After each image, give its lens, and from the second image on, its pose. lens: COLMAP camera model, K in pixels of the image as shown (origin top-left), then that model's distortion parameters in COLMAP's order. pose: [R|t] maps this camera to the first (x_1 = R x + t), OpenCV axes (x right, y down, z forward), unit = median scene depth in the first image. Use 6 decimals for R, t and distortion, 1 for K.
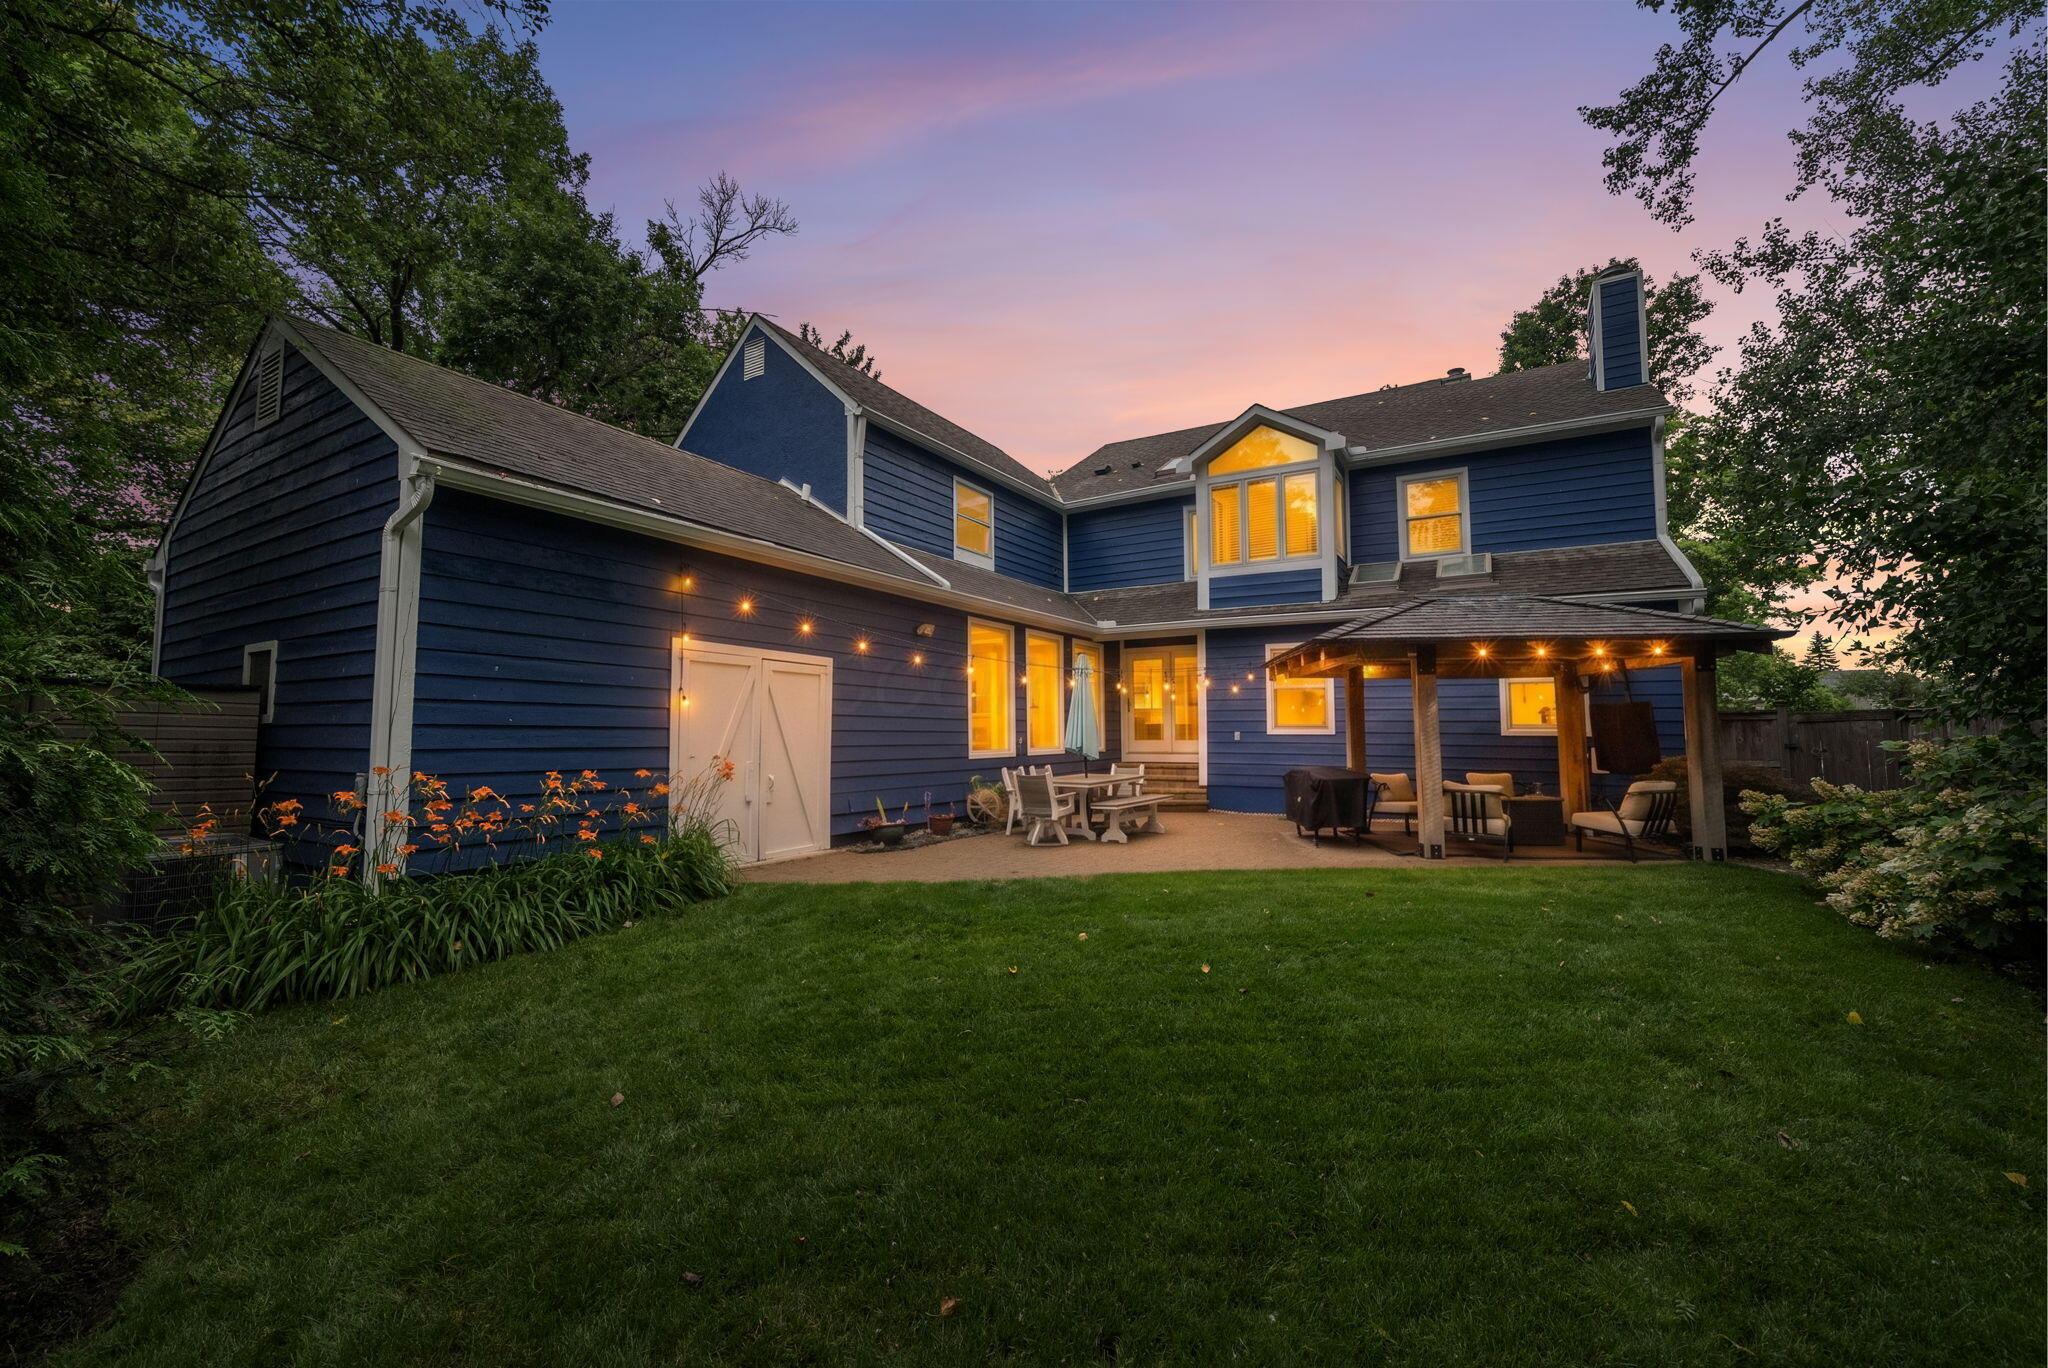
lens RADIAL K [[809.2, 0, 1020.4], [0, 809.2, 680.1], [0, 0, 1]] dist [-0.008516, 0.000734]
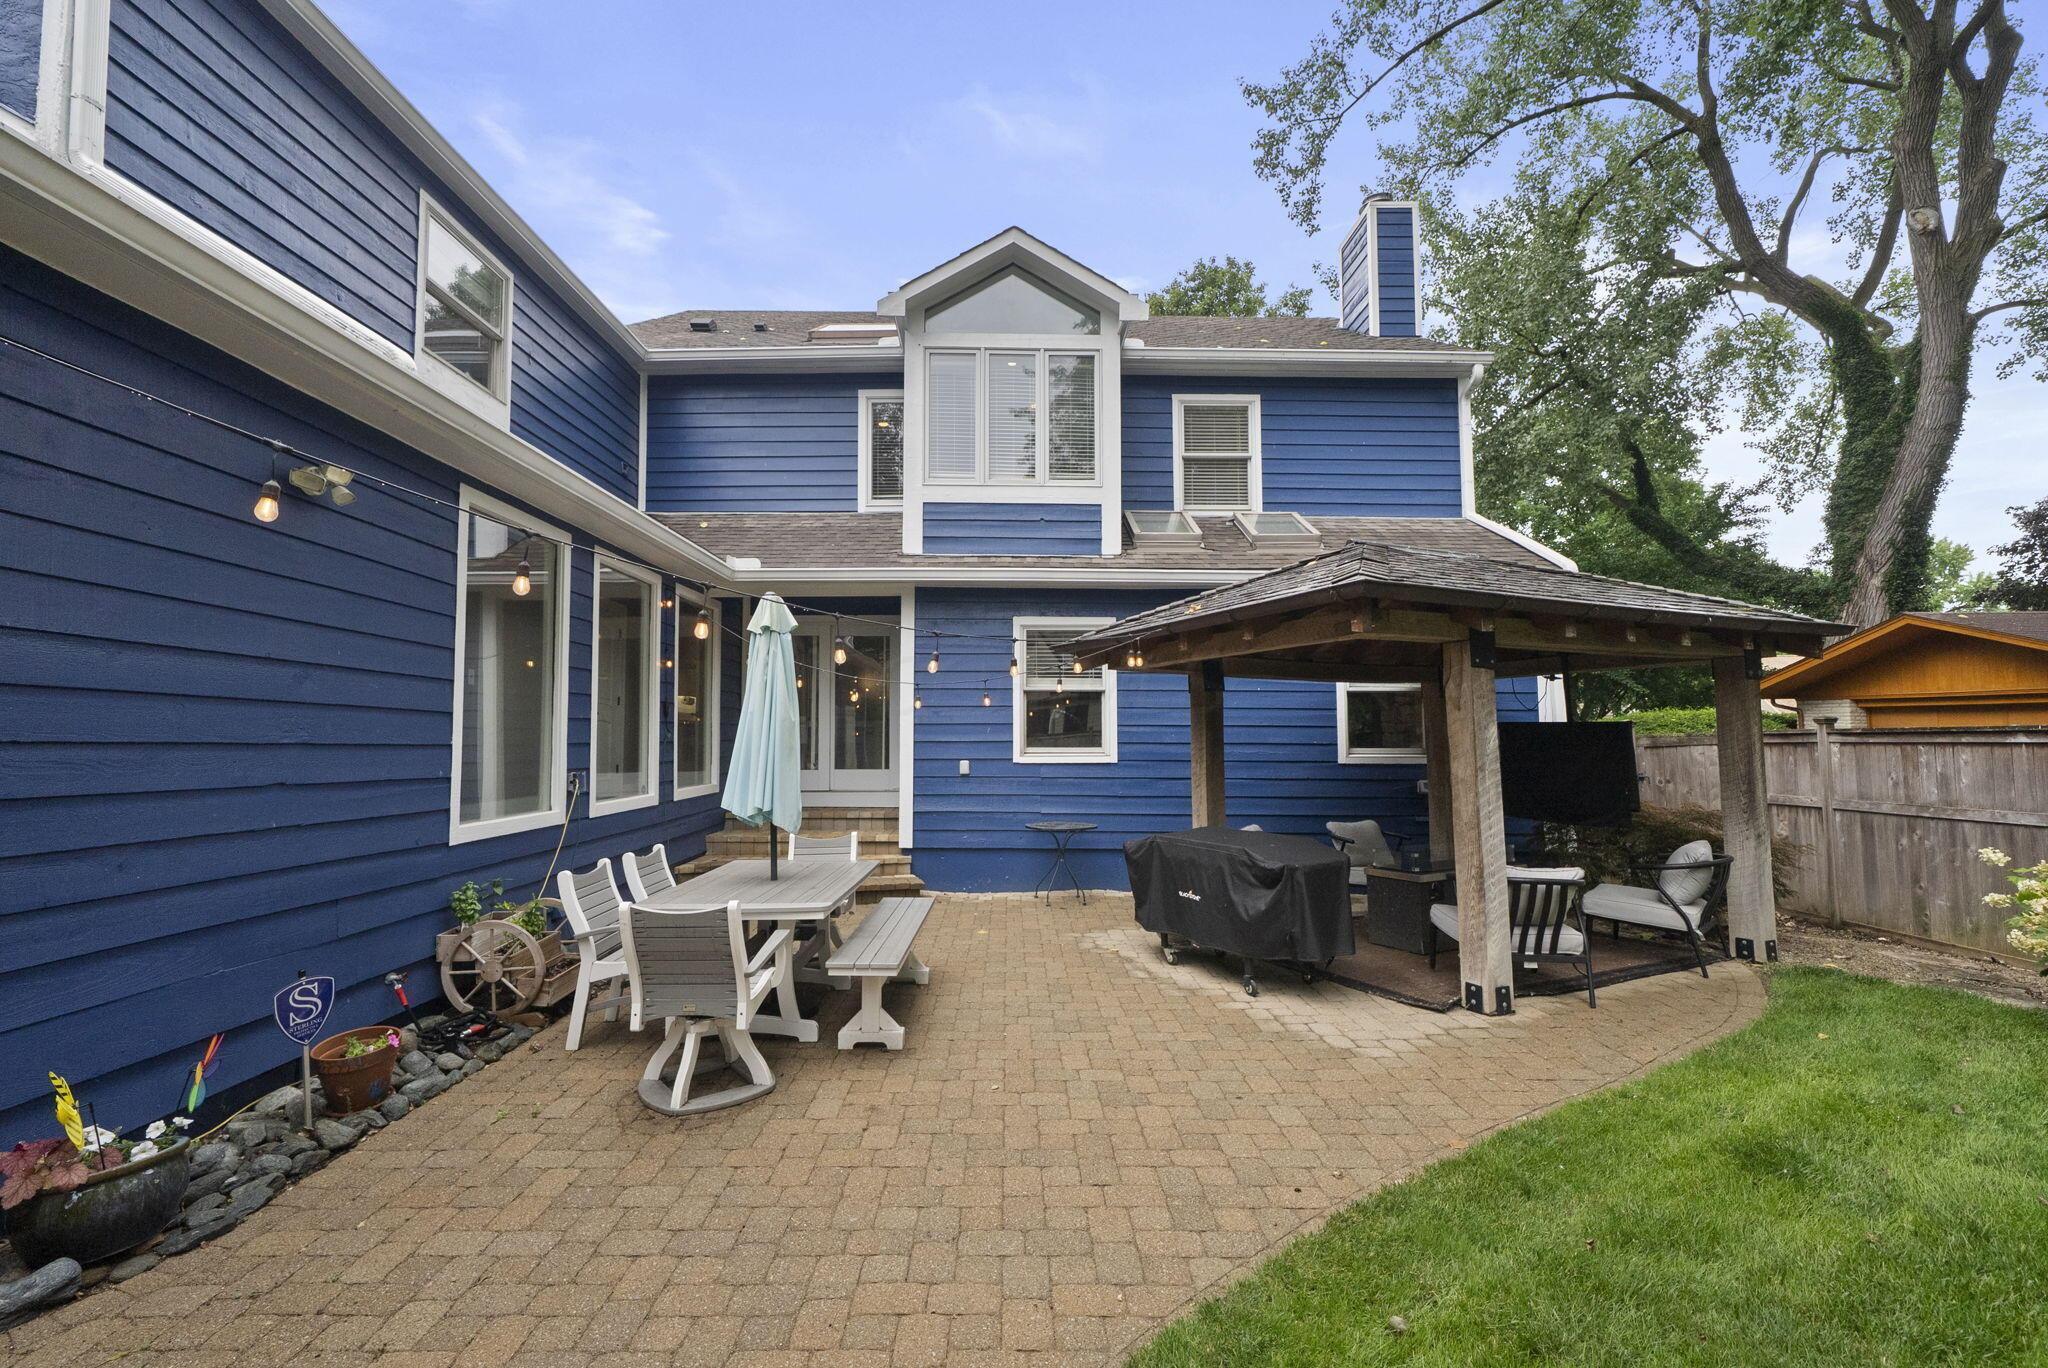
lens RADIAL K [[894.5, 0, 1026.2], [0, 894.5, 674.8], [0, 0, 1]] dist [0.001566, -0.000827]
pose [[0.853944, 0.037397, 0.519020, -0.042167], [-0.034430, 0.999289, -0.015354, 0.009807], [-0.519225, -0.004759, 0.854624, 0.383897]]
